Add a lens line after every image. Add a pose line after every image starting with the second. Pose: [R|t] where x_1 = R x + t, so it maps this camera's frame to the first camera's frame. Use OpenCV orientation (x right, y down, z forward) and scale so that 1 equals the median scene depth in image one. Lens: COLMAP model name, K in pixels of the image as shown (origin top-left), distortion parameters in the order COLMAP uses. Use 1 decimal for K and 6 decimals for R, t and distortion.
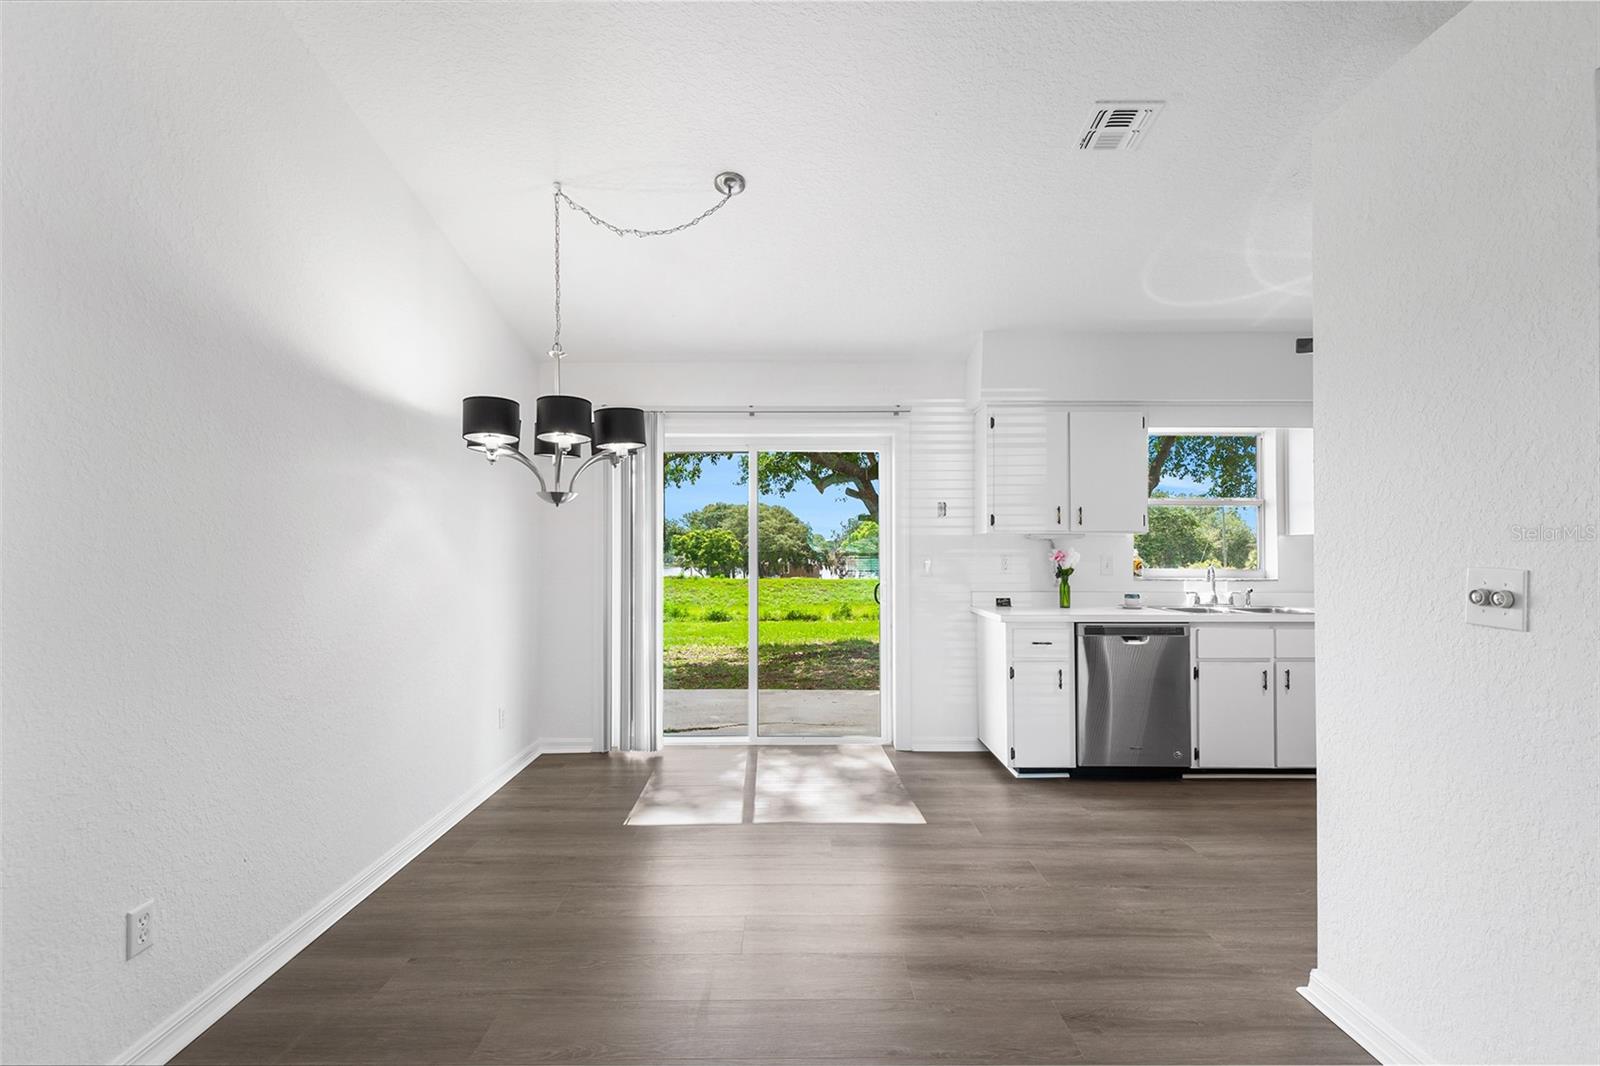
lens RADIAL K [[737.8, 0, 798.7], [0, 737.8, 546.4], [0, 0, 1]] dist [0.044443, -0.028730]
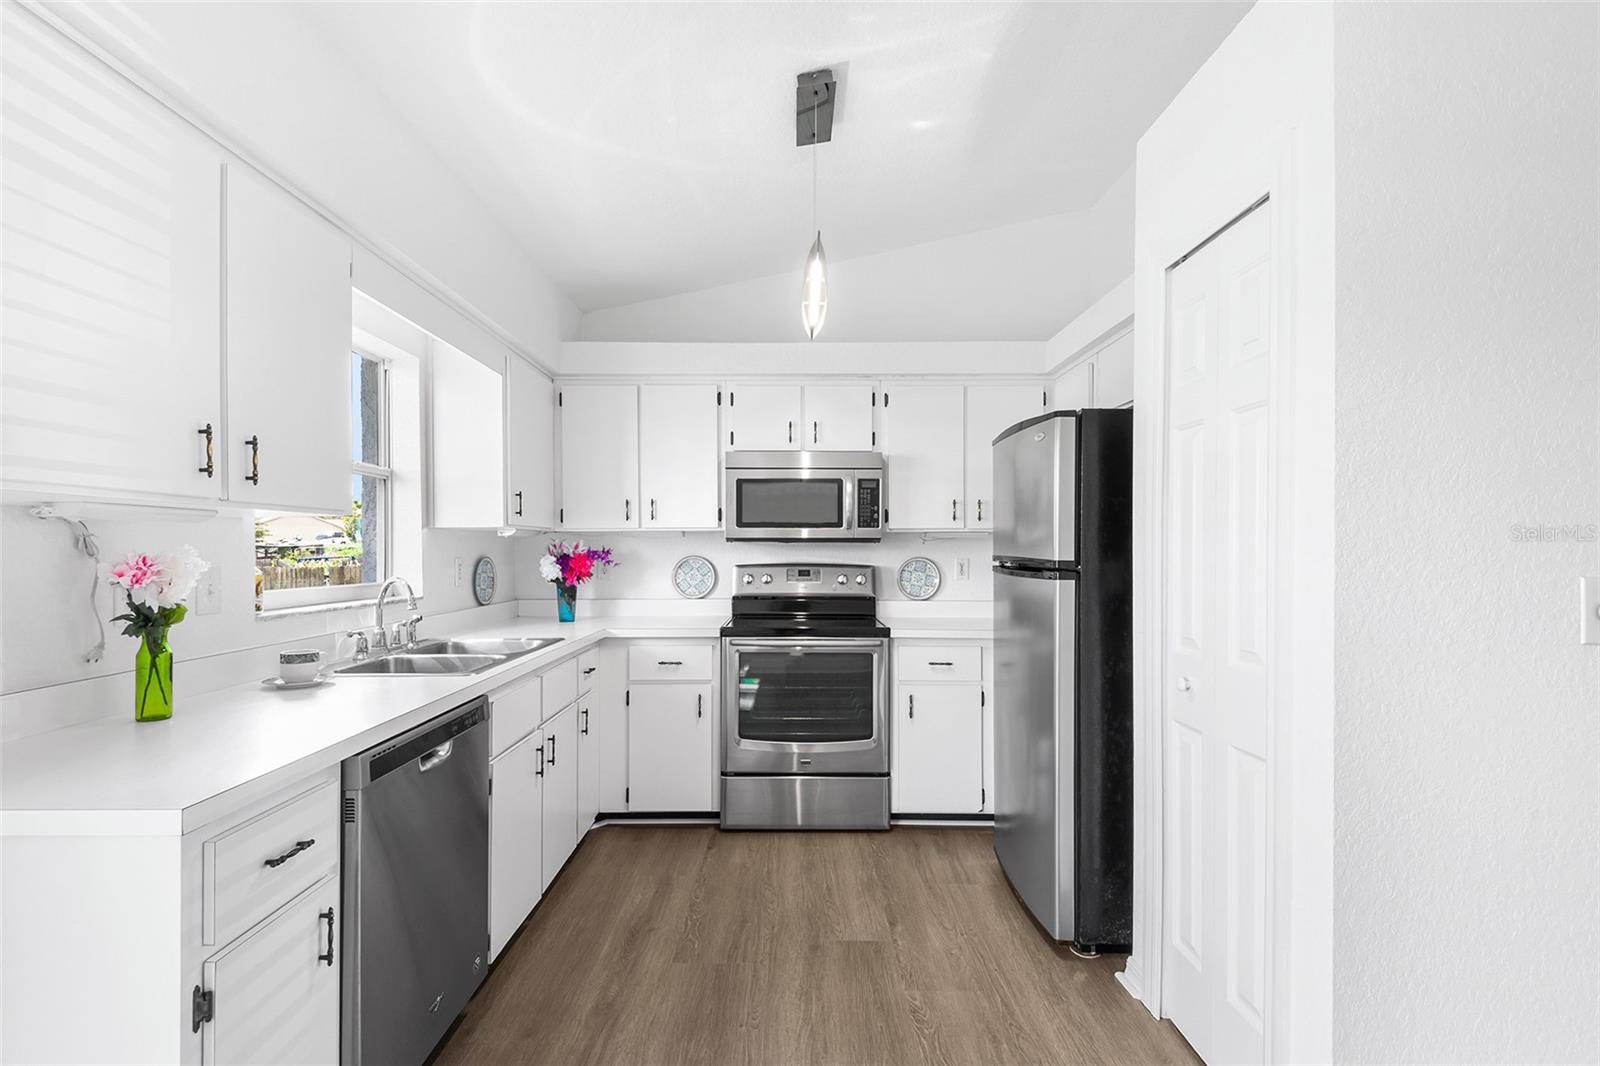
lens RADIAL K [[737.8, 0, 798.7], [0, 737.8, 546.4], [0, 0, 1]] dist [0.044443, -0.028730]
pose [[0.010923, -0.000335, 0.999940, 0.003351], [-0.003289, 0.999995, 0.000371, -0.000055], [-0.999935, -0.003293, 0.010922, 0.203484]]
